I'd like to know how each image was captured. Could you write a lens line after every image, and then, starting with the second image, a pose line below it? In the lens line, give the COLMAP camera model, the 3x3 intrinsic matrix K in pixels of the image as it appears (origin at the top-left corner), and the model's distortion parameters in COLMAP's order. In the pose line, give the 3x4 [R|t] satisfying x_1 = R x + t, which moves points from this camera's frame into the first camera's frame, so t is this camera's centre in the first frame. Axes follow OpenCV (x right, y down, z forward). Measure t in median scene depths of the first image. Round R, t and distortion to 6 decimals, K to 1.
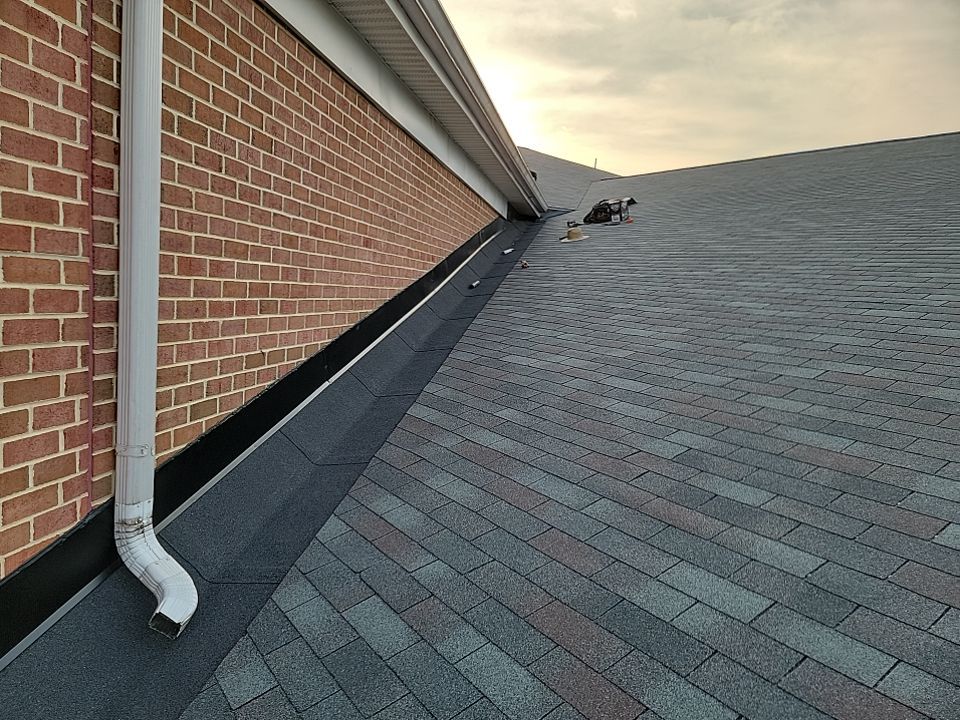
lens RADIAL K [[663.9, 0, 476.3], [0, 663.9, 373.3], [0, 0, 1]] dist [0.090686, -0.075509]
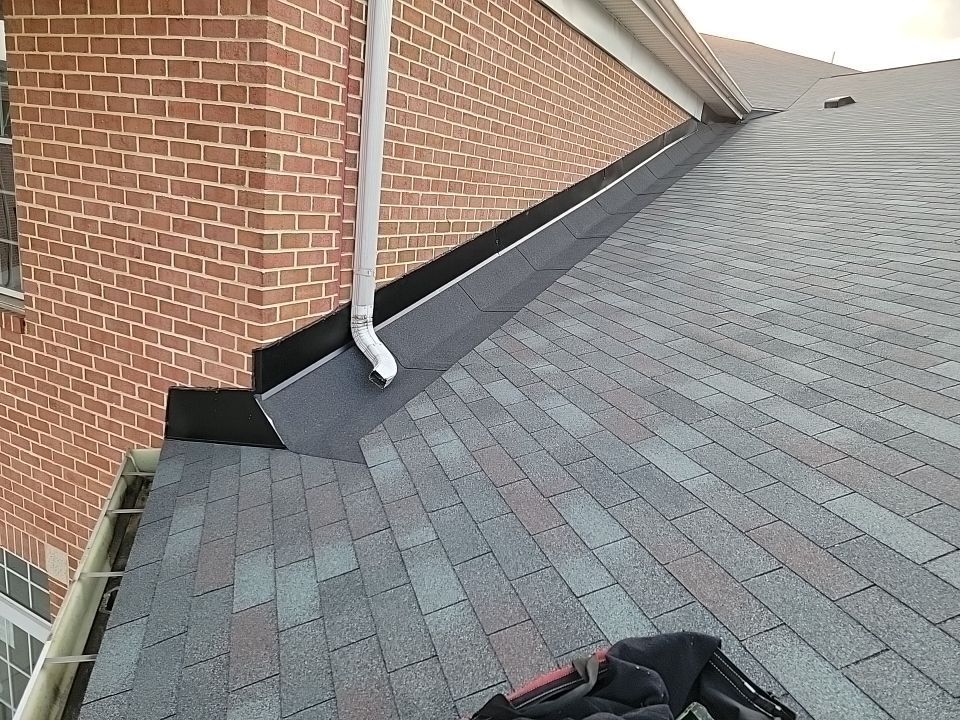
lens RADIAL K [[663.9, 0, 476.7], [0, 663.9, 365.5], [0, 0, 1]] dist [0.090686, -0.075509]
pose [[0.956014, 0.099444, -0.275948, 0.164576], [-0.066972, 0.989929, 0.124719, 0.104333], [0.285572, -0.100752, 0.953047, -0.359262]]
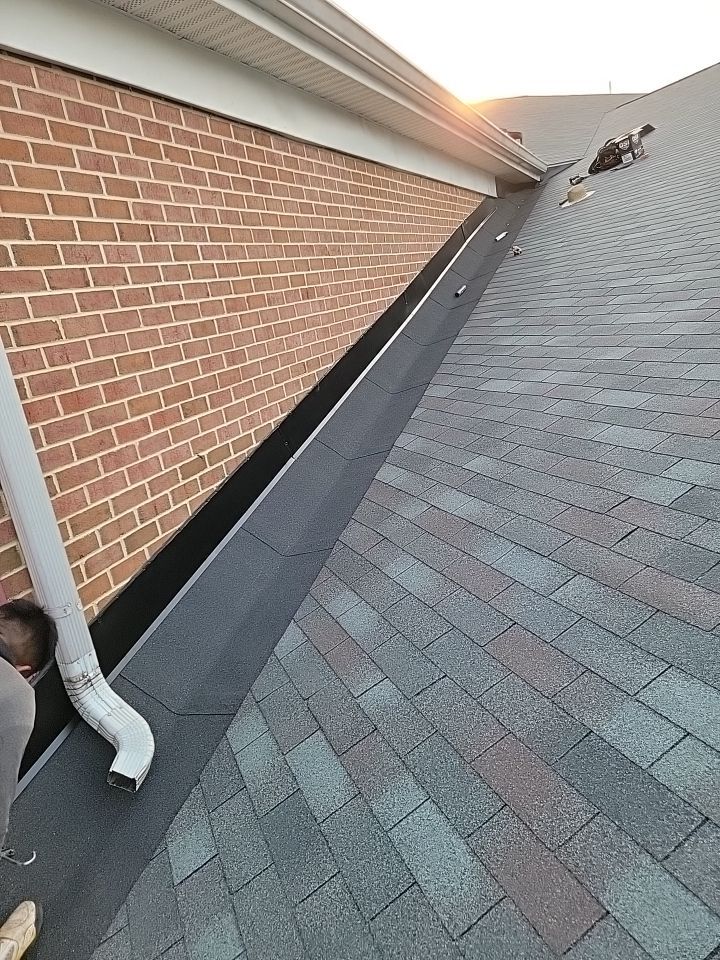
lens RADIAL K [[663.9, 0, 363.9], [0, 663.9, 476.7], [0, 0, 1]] dist [0.090686, -0.075509]
pose [[0.948957, -0.180319, -0.258775, 0.172697], [0.217242, 0.968490, 0.121790, -0.083420], [0.228660, -0.171791, 0.958229, 0.175899]]
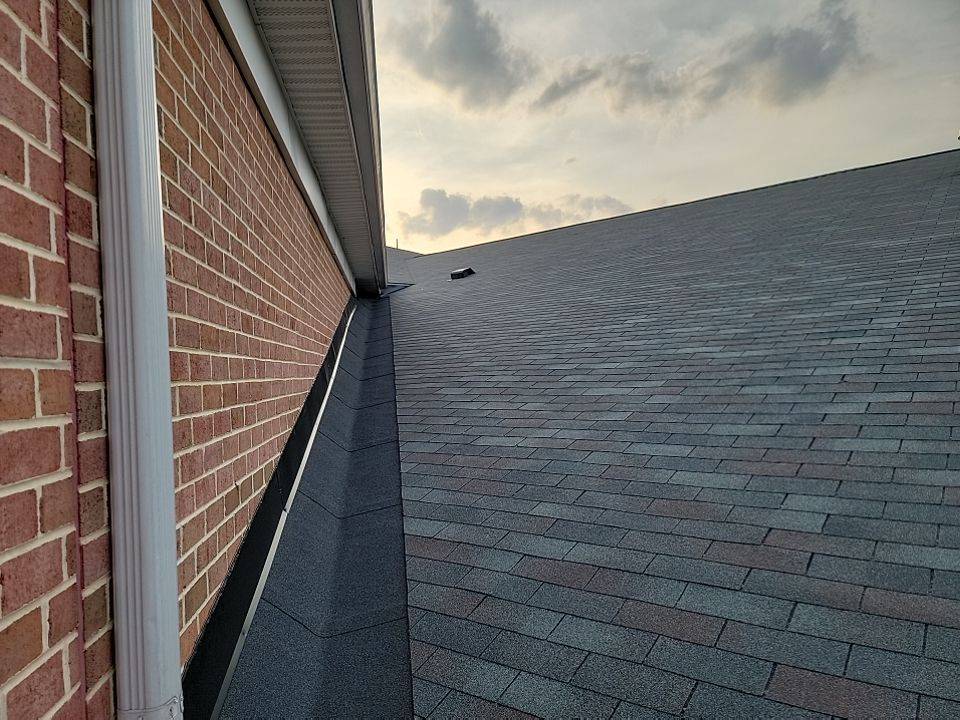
lens RADIAL K [[663.9, 0, 479.6], [0, 663.9, 360.5], [0, 0, 1]] dist [0.090686, -0.075509]
pose [[0.945444, -0.114358, 0.305055, -0.345598], [0.154887, 0.981555, -0.112073, -0.051030], [-0.286612, 0.153208, 0.945717, 0.331784]]
